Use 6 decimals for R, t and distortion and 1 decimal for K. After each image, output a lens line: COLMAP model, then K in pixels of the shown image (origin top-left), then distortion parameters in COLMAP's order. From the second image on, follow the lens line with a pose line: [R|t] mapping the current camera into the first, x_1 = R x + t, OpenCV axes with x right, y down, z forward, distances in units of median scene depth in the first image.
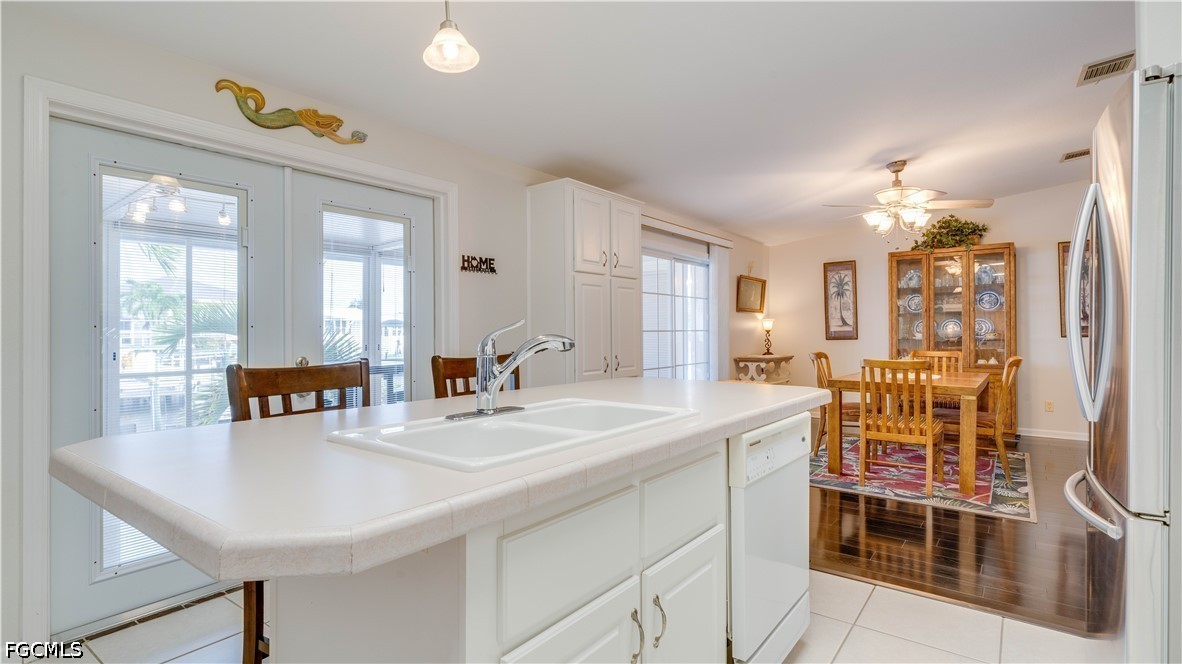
lens RADIAL K [[571.5, 0, 587.8], [0, 571.5, 327.5], [0, 0, 1]] dist [-0.000230, -0.000105]
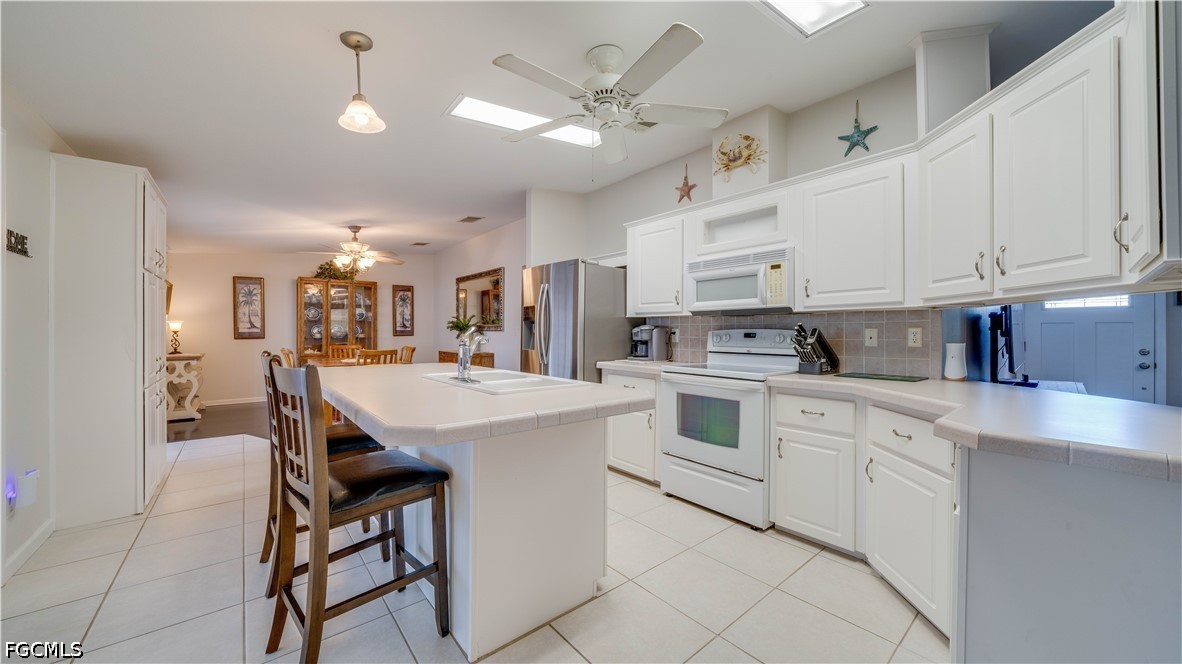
lens RADIAL K [[413.3, 0, 589.5], [0, 413.3, 332.2], [0, 0, 1]] dist [-0.005214, -0.000517]
pose [[0.218776, 0.004594, 0.975764, -0.323922], [-0.009903, 0.999948, -0.002488, 0.001180], [-0.975725, -0.009119, 0.218810, 0.082130]]
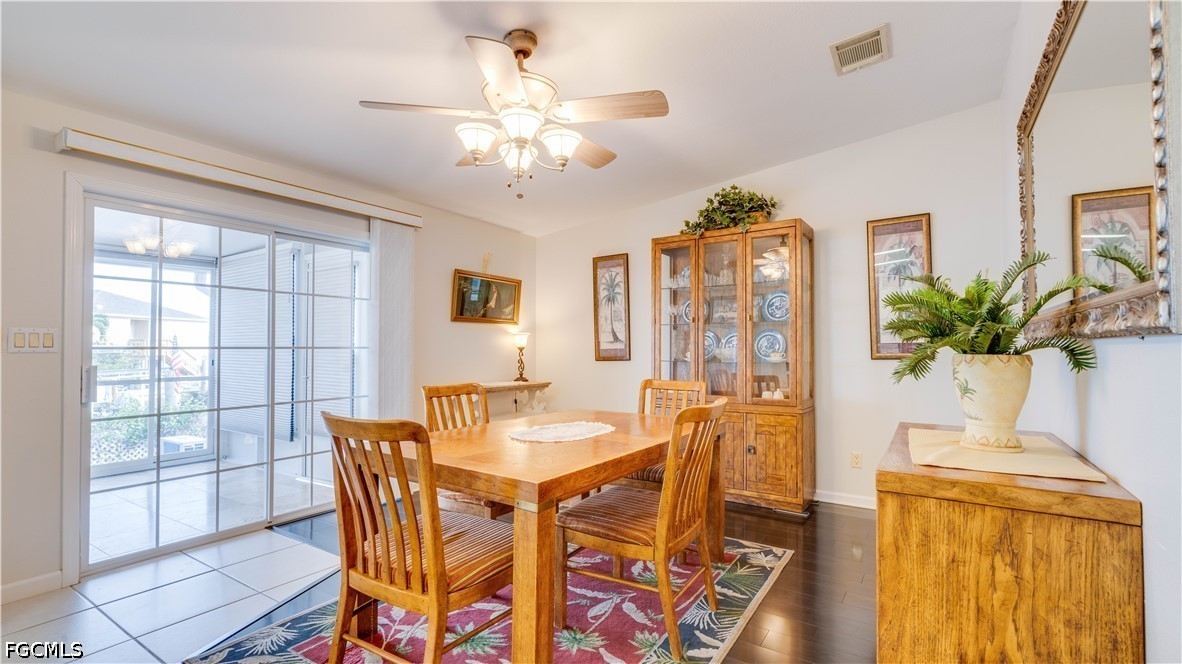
lens RADIAL K [[528.9, 0, 590.2], [0, 528.9, 339.1], [0, 0, 1]] dist [-0.003278, 0.000038]
pose [[0.997814, 0.004037, 0.065966, 0.431373], [-0.003362, 0.999941, -0.010346, 0.000385], [-0.066004, 0.010101, 0.997768, 0.374021]]
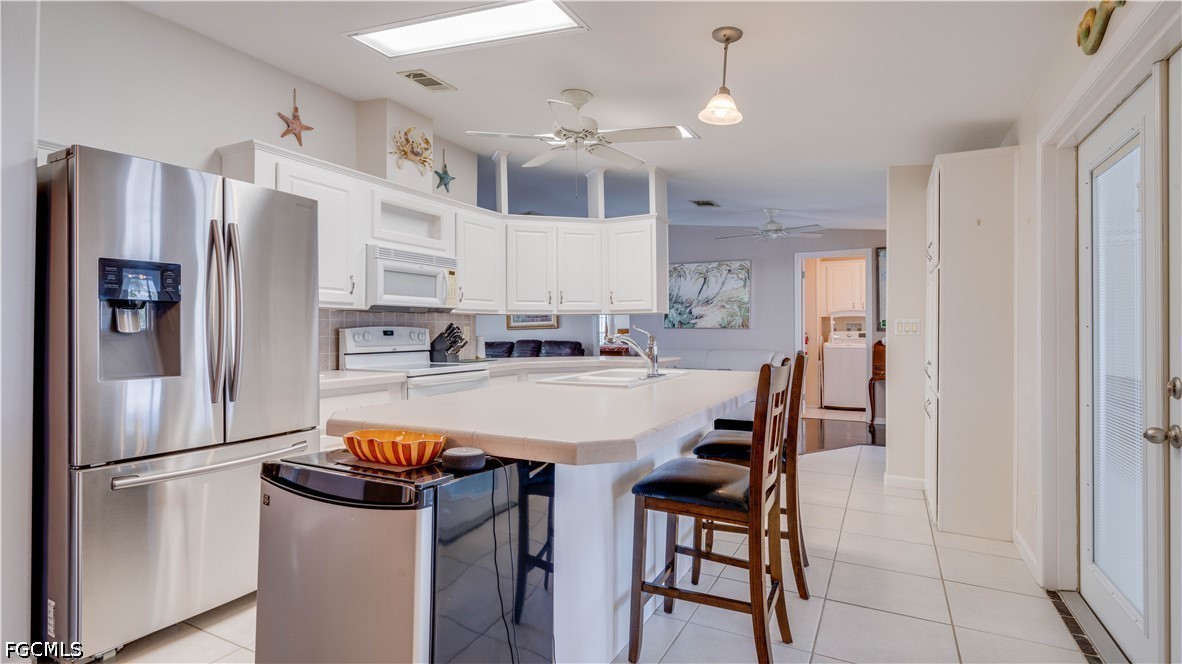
lens RADIAL K [[571.5, 0, 589.2], [0, 571.5, 327.7], [0, 0, 1]] dist [-0.000230, -0.000105]
pose [[-0.986548, 0.001424, -0.163463, 0.077957], [0.002861, 0.999959, -0.008554, 0.002022], [0.163444, -0.008907, -0.986512, 0.677067]]
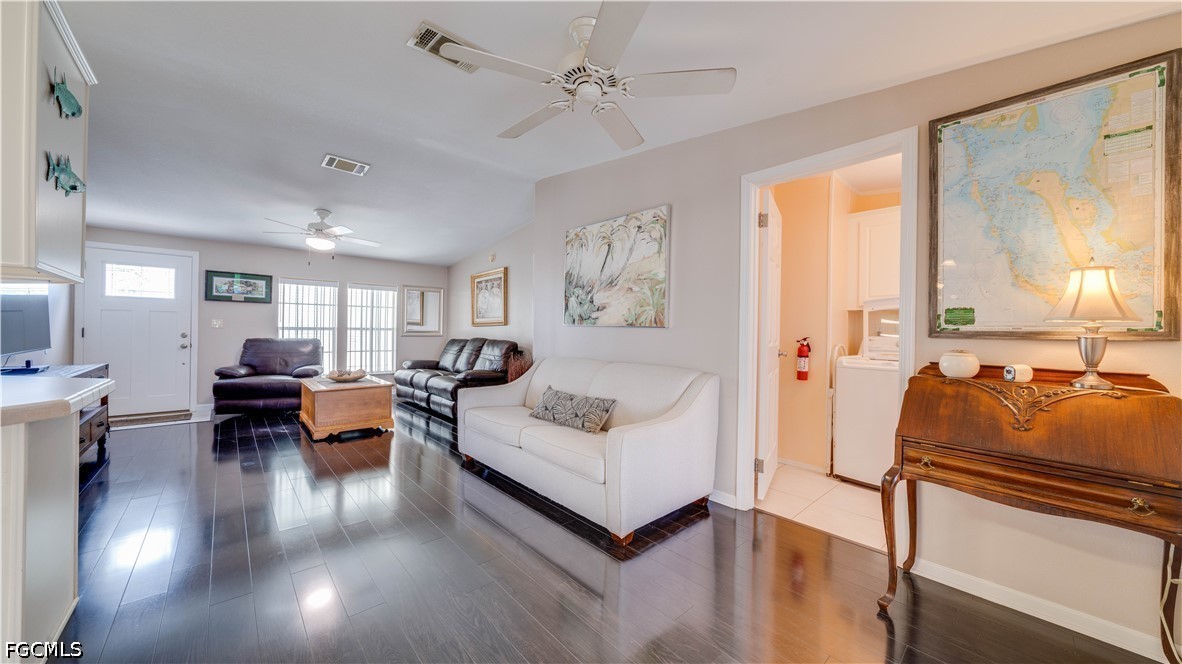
lens RADIAL K [[413.3, 0, 580.8], [0, 413.3, 329.5], [0, 0, 1]] dist [-0.005214, -0.000517]
pose [[-0.980556, -0.015125, 0.195657, -0.458795], [-0.016153, 0.999863, -0.003662, 0.000515], [-0.195575, -0.006751, -0.980666, 0.027498]]
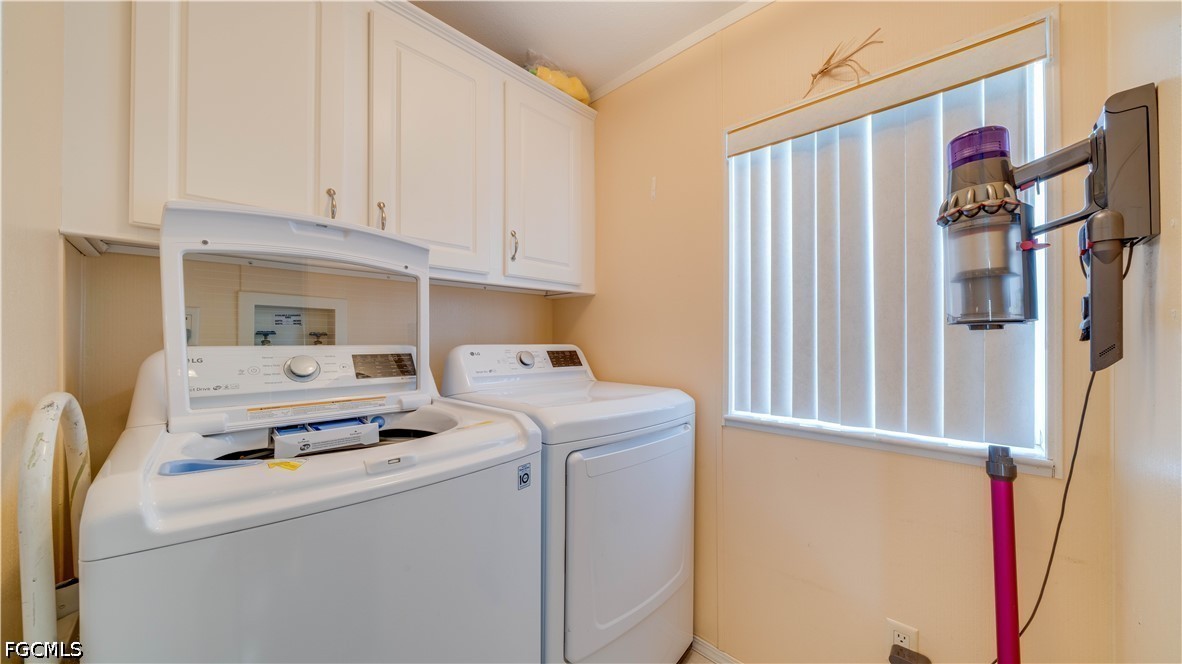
lens RADIAL K [[457.6, 0, 590.7], [0, 457.6, 341.1], [0, 0, 1]] dist [0.000307, 0.000016]
pose [[-0.178717, -0.004133, -0.983892, -0.597317], [0.006263, 0.999966, -0.005339, 0.000897], [0.983881, -0.007116, -0.178685, -0.421482]]
